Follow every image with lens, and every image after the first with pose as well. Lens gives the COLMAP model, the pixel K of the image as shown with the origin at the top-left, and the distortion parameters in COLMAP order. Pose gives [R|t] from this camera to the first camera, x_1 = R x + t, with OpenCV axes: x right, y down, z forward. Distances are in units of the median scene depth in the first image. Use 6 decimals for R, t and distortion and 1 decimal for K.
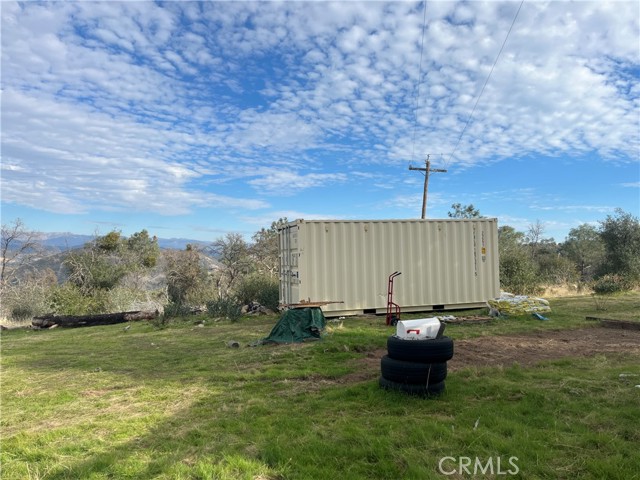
lens RADIAL K [[483.1, 0, 321.5], [0, 483.1, 248.4], [0, 0, 1]] dist [0.122021, -0.172683]
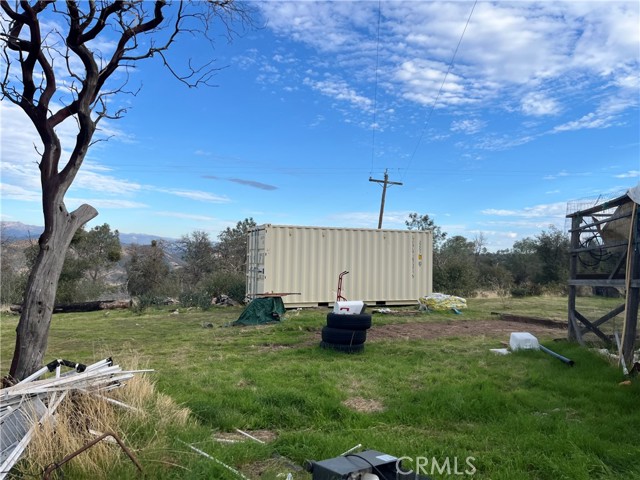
lens RADIAL K [[483.1, 0, 321.5], [0, 483.1, 248.4], [0, 0, 1]] dist [0.122021, -0.172683]
pose [[0.996477, 0.041809, 0.072696, 0.003153], [-0.041462, 0.999120, -0.006288, 0.000924], [-0.072895, 0.003252, 0.997334, -0.168483]]
